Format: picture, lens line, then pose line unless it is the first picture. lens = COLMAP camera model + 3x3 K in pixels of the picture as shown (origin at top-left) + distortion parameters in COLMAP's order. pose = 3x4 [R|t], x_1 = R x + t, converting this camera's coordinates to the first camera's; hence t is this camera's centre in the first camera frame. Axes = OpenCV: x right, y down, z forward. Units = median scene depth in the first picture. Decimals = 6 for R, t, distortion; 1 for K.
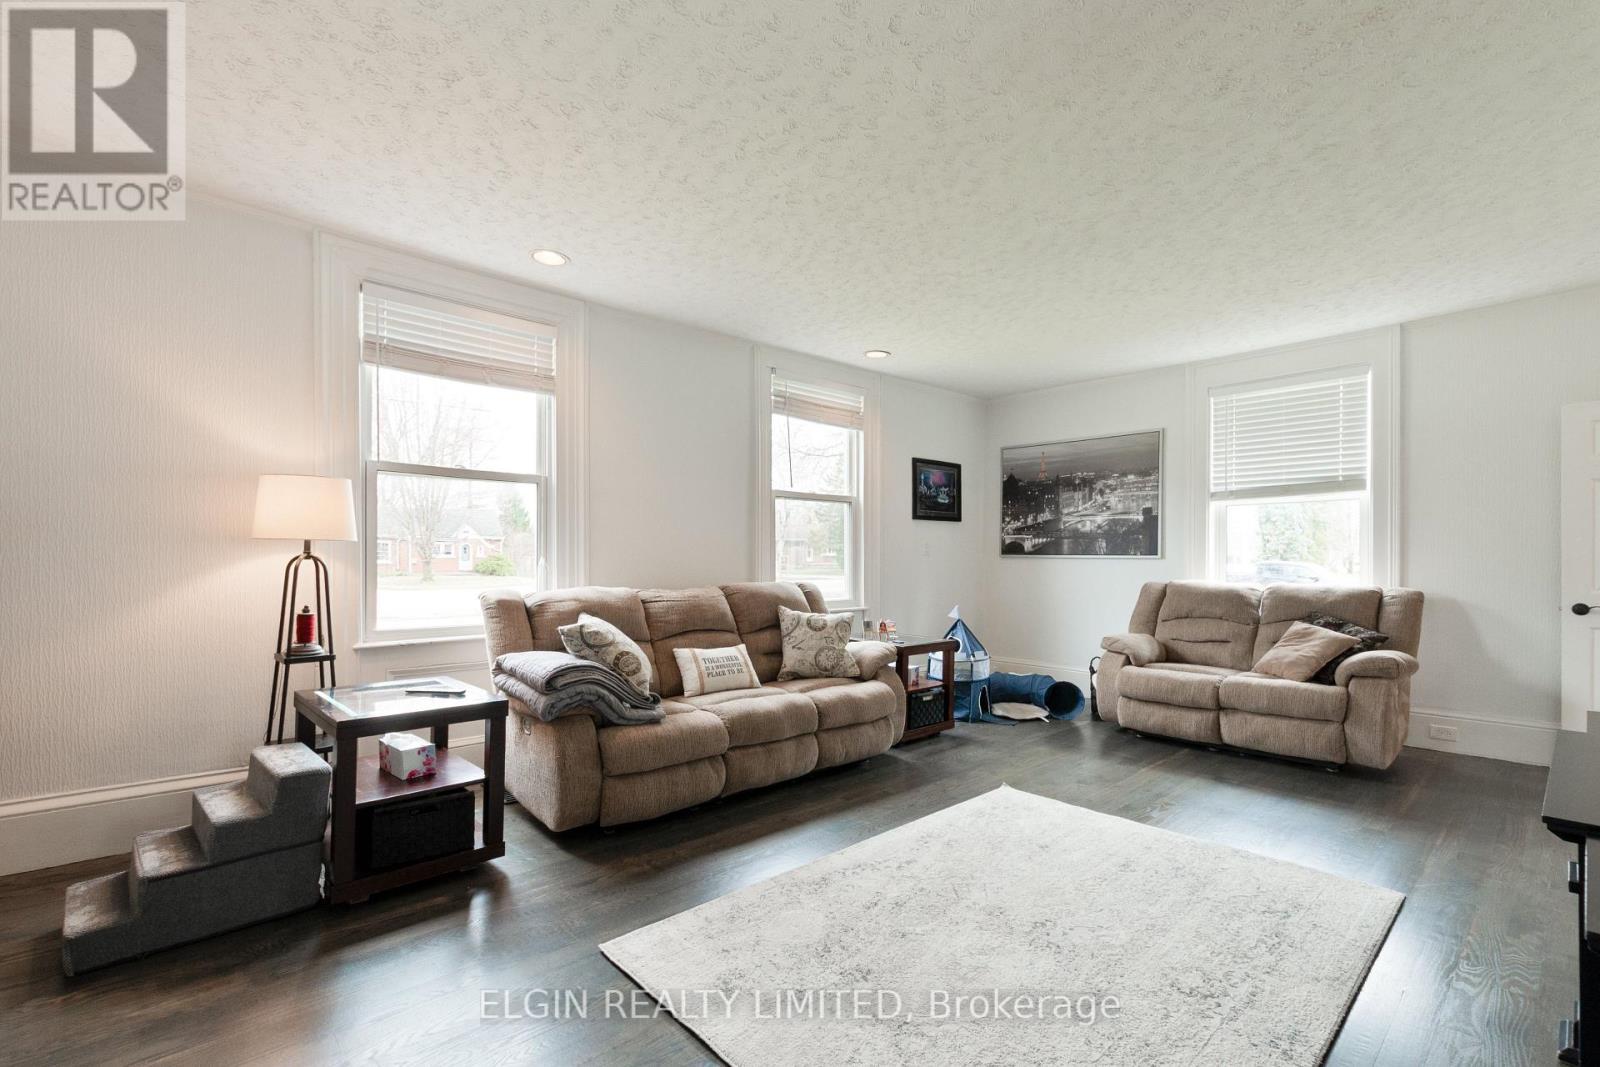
lens RADIAL K [[722.9, 0, 800.0], [0, 722.9, 533.5], [0, 0, 1]] dist [0.000330, -0.000165]
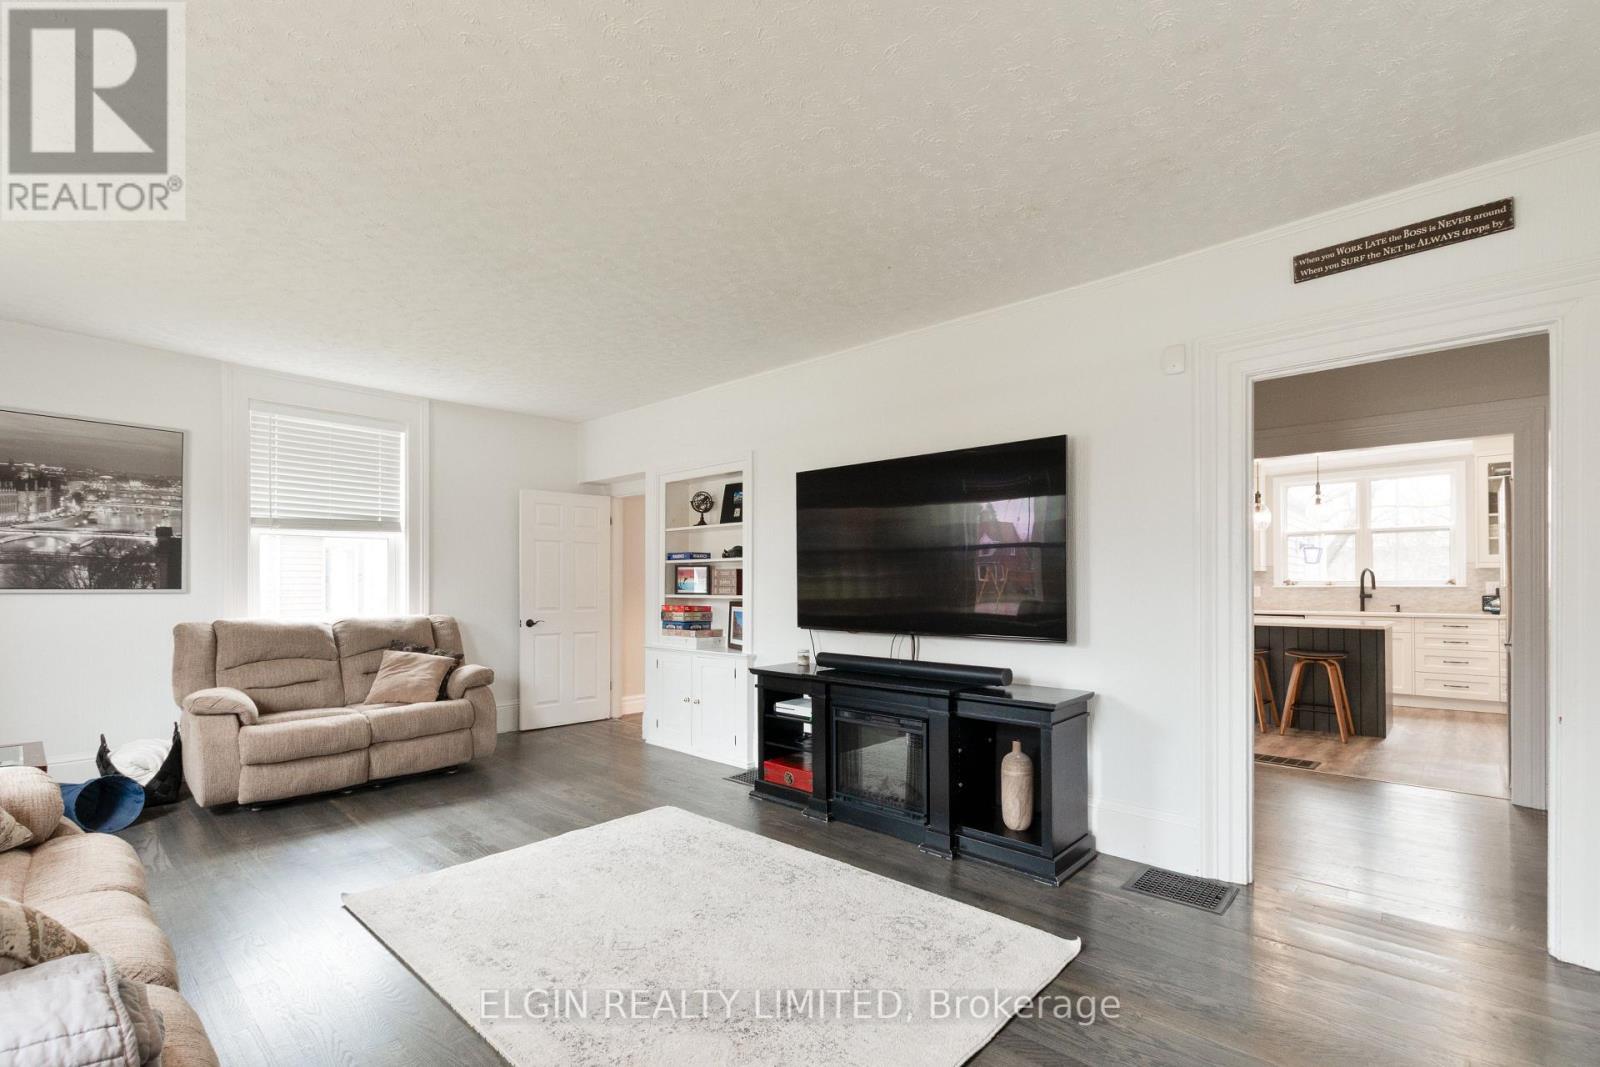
lens RADIAL K [[701.6, 0, 797.9], [0, 701.6, 558.3], [0, 0, 1]] dist [0.003252, 0.000180]
pose [[-0.084255, 0.037939, 0.995722, -0.384770], [-0.033130, 0.998616, -0.040852, 0.006622], [-0.995893, -0.036431, -0.082881, 0.453471]]
